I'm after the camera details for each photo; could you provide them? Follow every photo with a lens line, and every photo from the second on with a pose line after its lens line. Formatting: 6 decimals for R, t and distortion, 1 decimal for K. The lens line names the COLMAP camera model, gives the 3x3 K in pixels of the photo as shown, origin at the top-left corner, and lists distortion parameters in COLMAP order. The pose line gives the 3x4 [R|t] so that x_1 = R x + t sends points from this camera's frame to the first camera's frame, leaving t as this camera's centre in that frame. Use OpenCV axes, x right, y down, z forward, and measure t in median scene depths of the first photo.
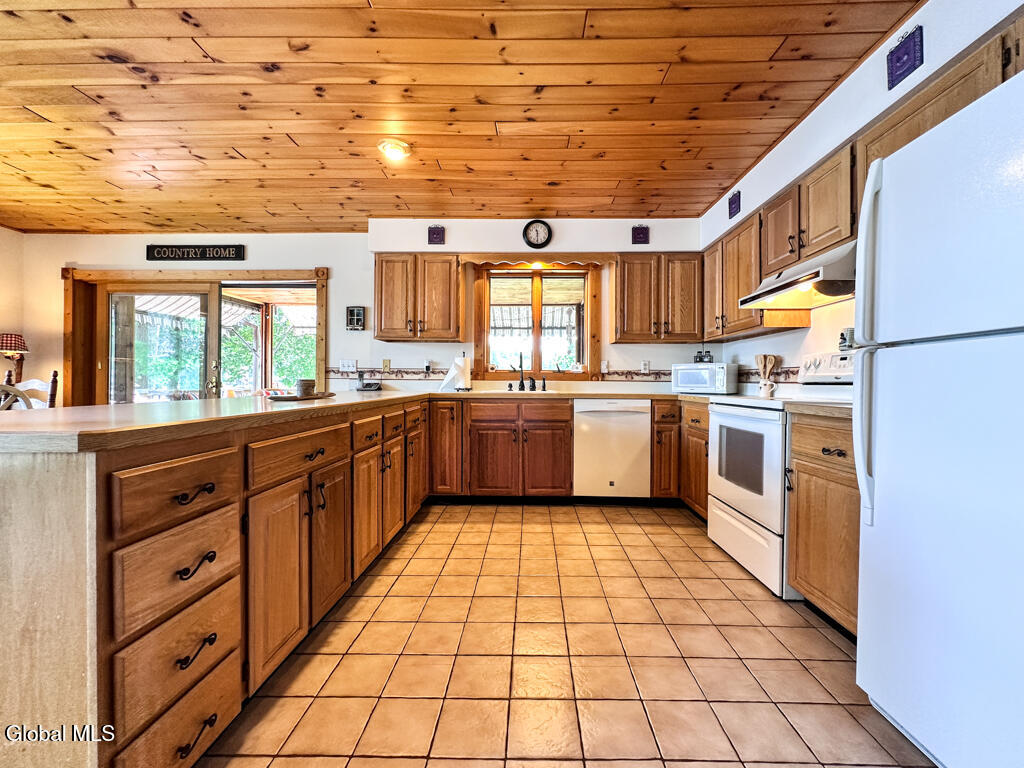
lens RADIAL K [[417.6, 0, 512.0], [0, 417.6, 384.0], [0, 0, 1]] dist [-0.000800, -0.000225]
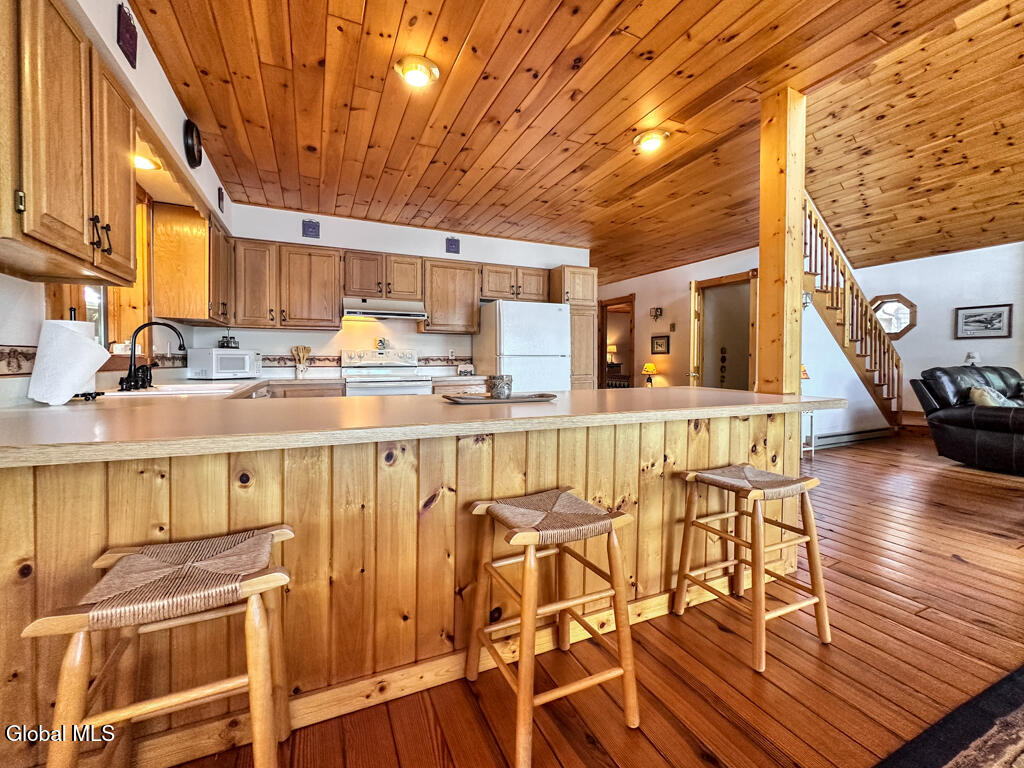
lens RADIAL K [[420.1, 0, 509.1], [0, 420.1, 368.4], [0, 0, 1]] dist [0.000066, -0.000013]
pose [[-0.439320, -0.015527, 0.898197, -0.949045], [0.003835, 0.999809, 0.019159, -0.023006], [-0.898323, 0.011862, -0.439176, 1.063814]]
